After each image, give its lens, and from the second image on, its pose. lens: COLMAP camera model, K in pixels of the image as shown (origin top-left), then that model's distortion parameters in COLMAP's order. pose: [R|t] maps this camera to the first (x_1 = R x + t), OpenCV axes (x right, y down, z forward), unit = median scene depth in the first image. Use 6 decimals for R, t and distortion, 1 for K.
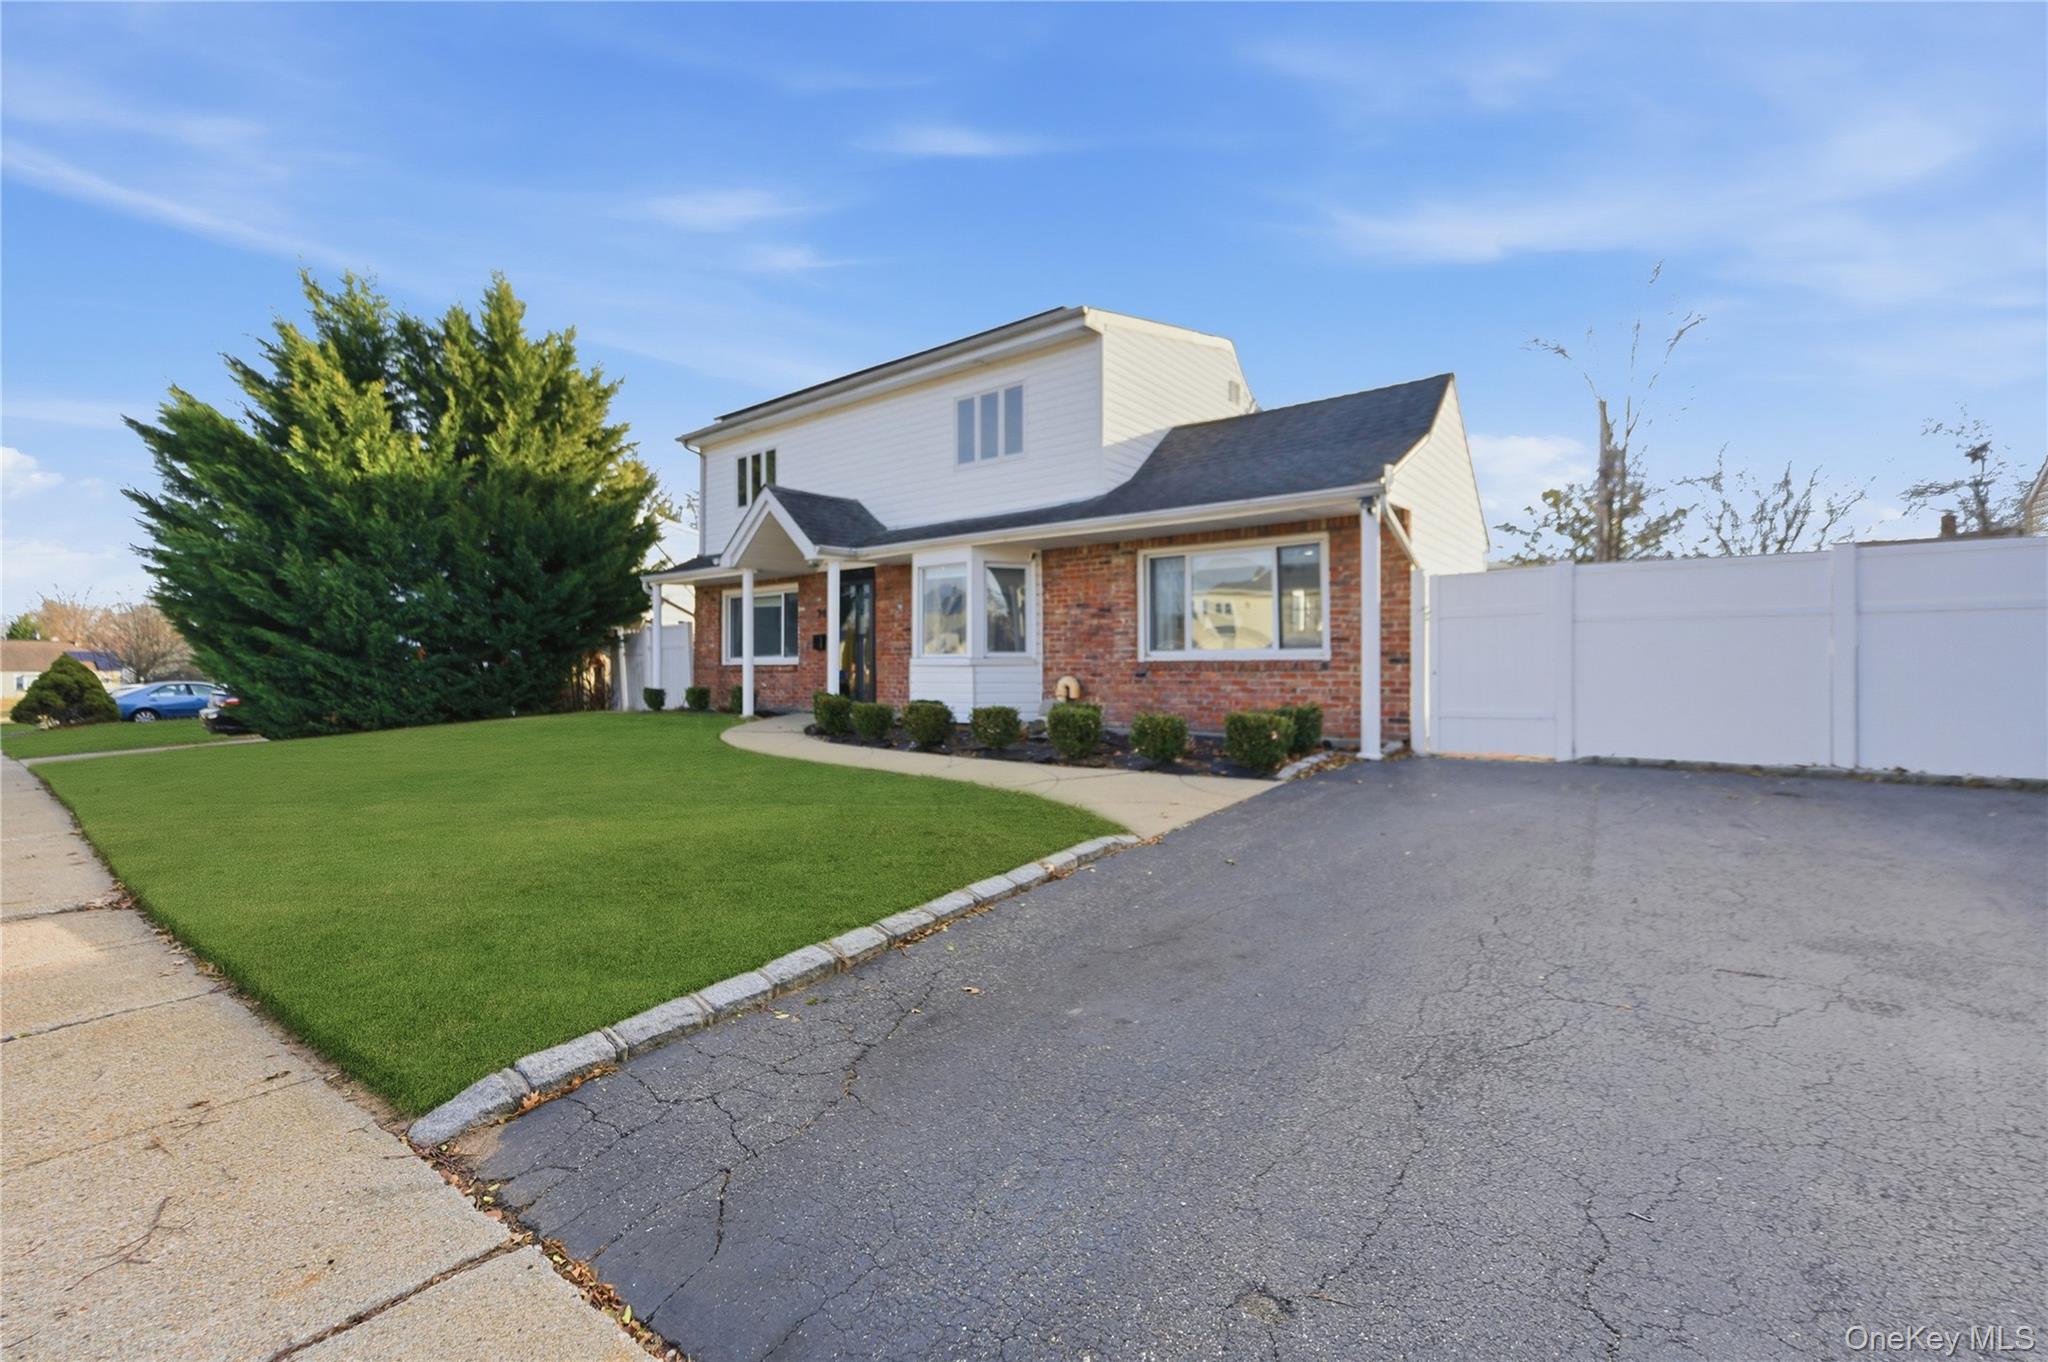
lens RADIAL K [[856.3, 0, 1022.8], [0, 856.3, 676.6], [0, 0, 1]] dist [-0.000123, 0.000056]
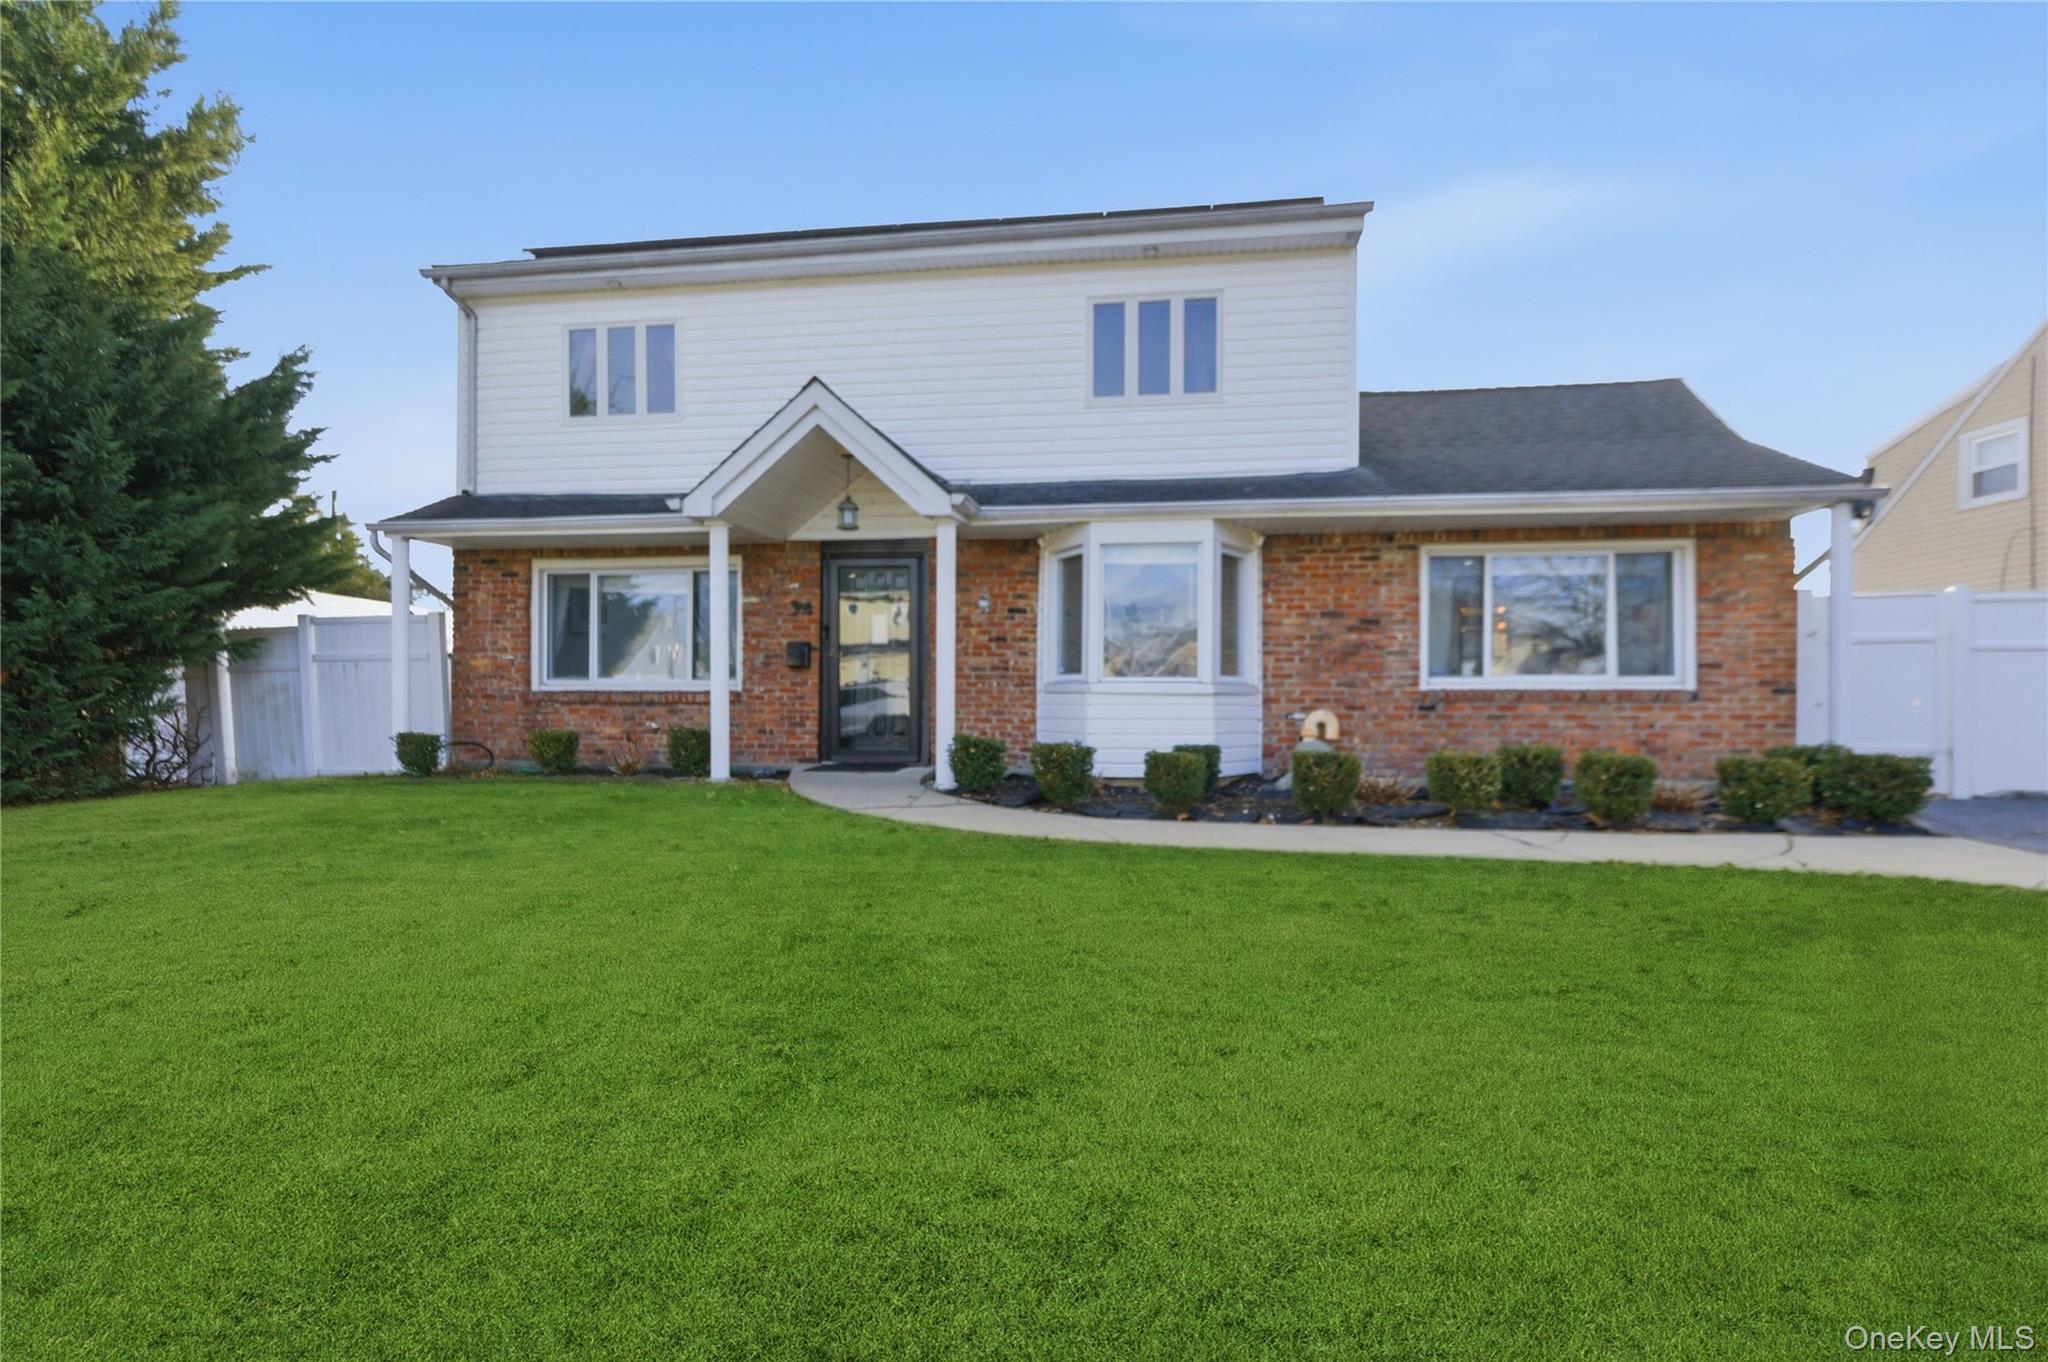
lens RADIAL K [[924.6, 0, 1030.4], [0, 924.6, 730.7], [0, 0, 1]] dist [0.014016, -0.000260]
pose [[0.861810, -0.017364, 0.506934, -0.567520], [0.002917, 0.999567, 0.029279, -0.006610], [-0.507223, -0.023755, 0.861488, 0.442182]]
